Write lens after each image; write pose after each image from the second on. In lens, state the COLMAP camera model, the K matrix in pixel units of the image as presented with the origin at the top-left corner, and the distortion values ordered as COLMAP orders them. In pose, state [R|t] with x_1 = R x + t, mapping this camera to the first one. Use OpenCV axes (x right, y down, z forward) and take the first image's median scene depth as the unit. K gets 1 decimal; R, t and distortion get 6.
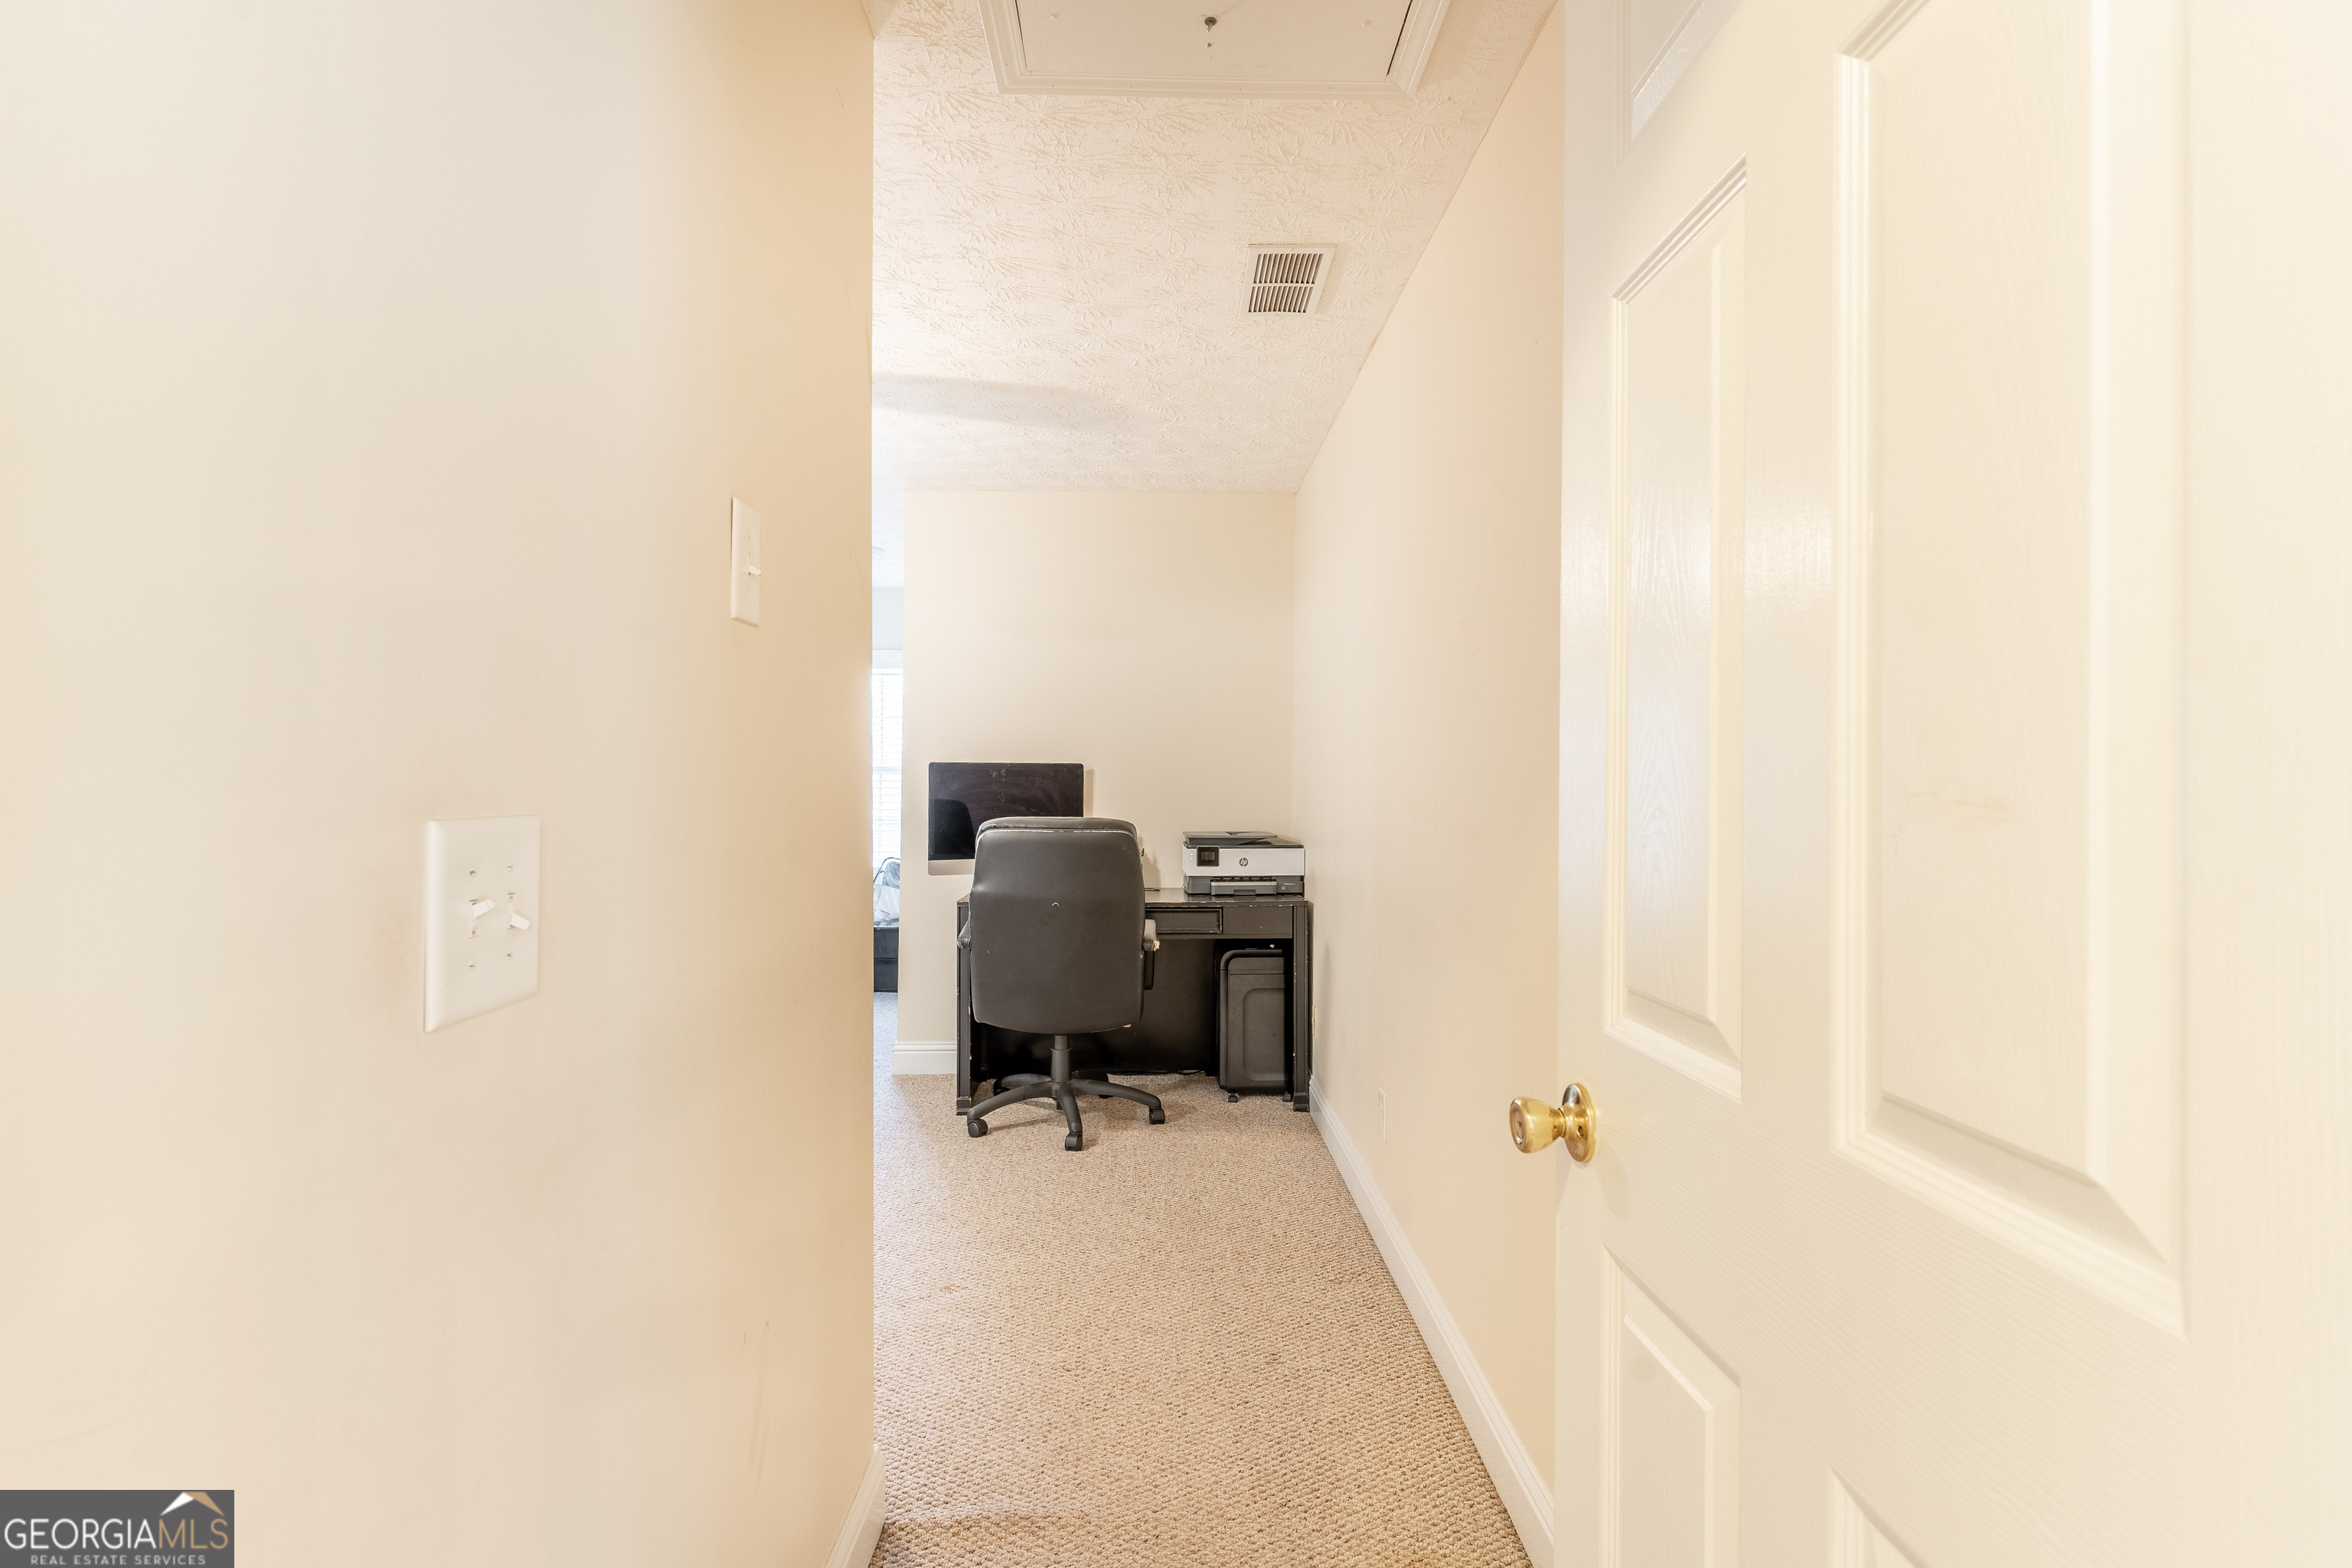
lens RADIAL K [[1120.1, 0, 1176.0], [0, 1120.1, 784.0], [0, 0, 1]] dist [0.000517, -0.000126]
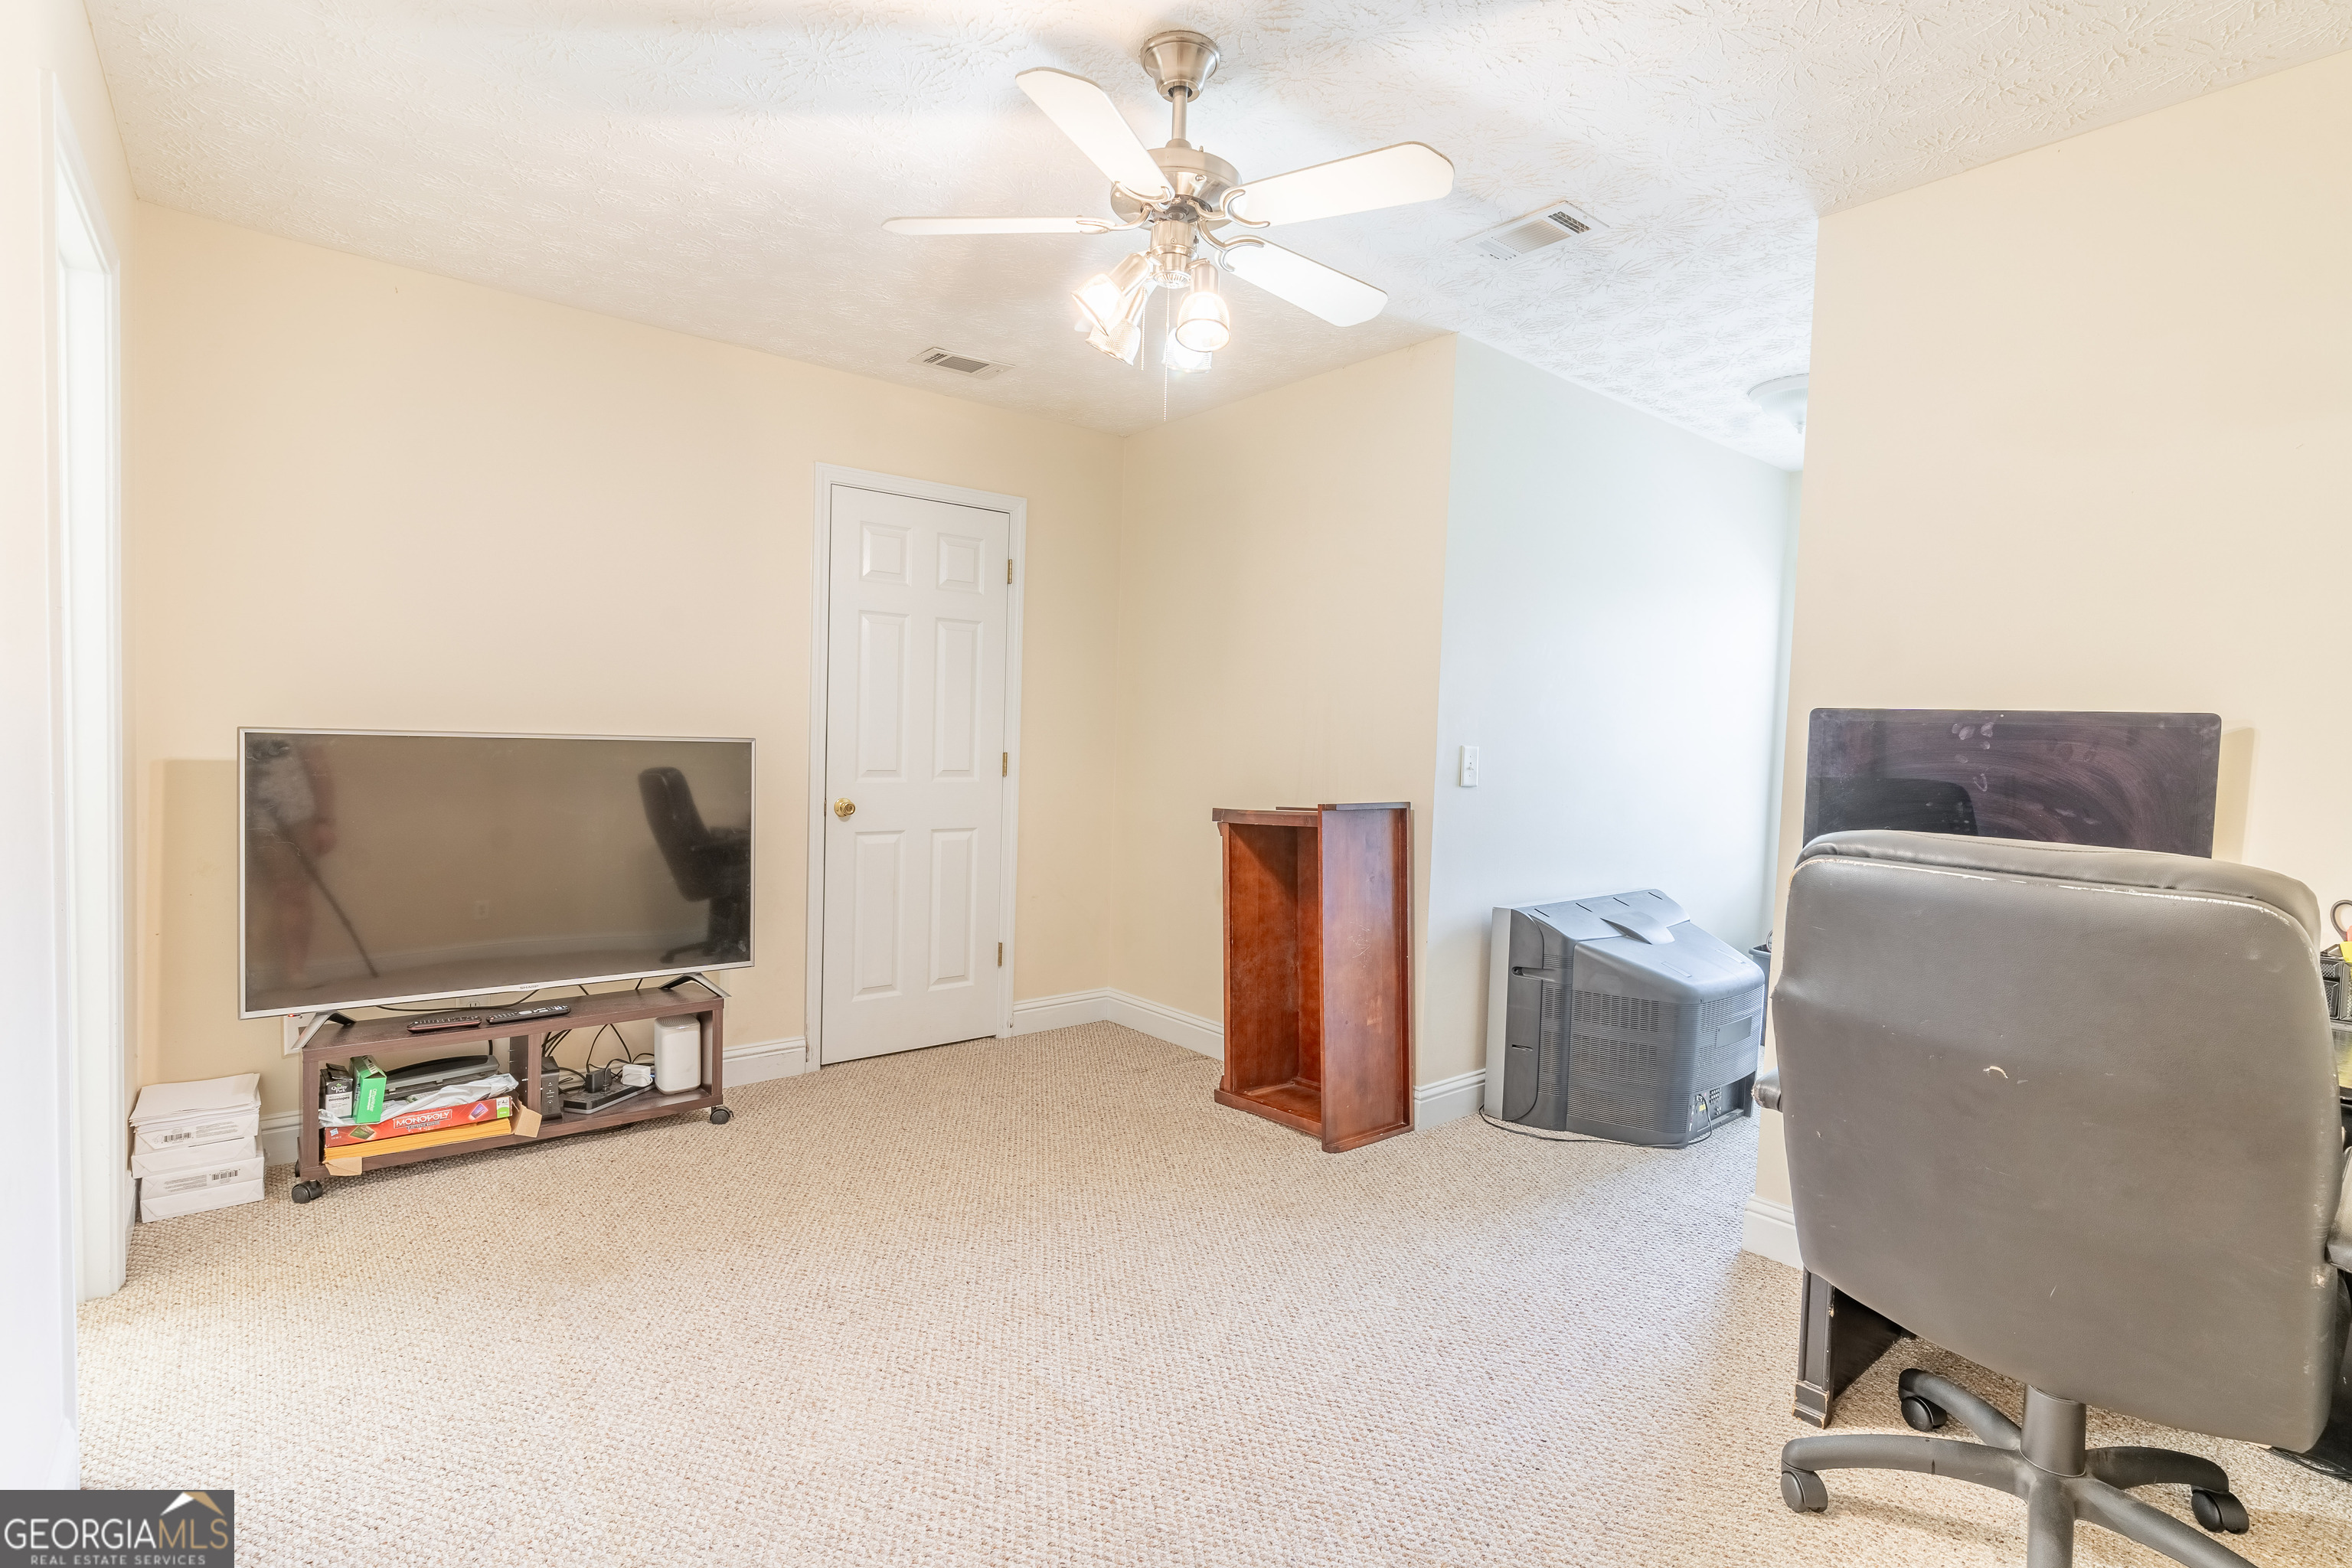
lens RADIAL K [[1120.1, 0, 1176.0], [0, 1120.1, 784.0], [0, 0, 1]] dist [0.000517, -0.000126]
pose [[0.622021, 0.051272, -0.781320, 0.007011], [-0.029920, 0.998681, 0.041716, 0.003124], [0.782428, -0.002571, 0.622735, 0.428795]]
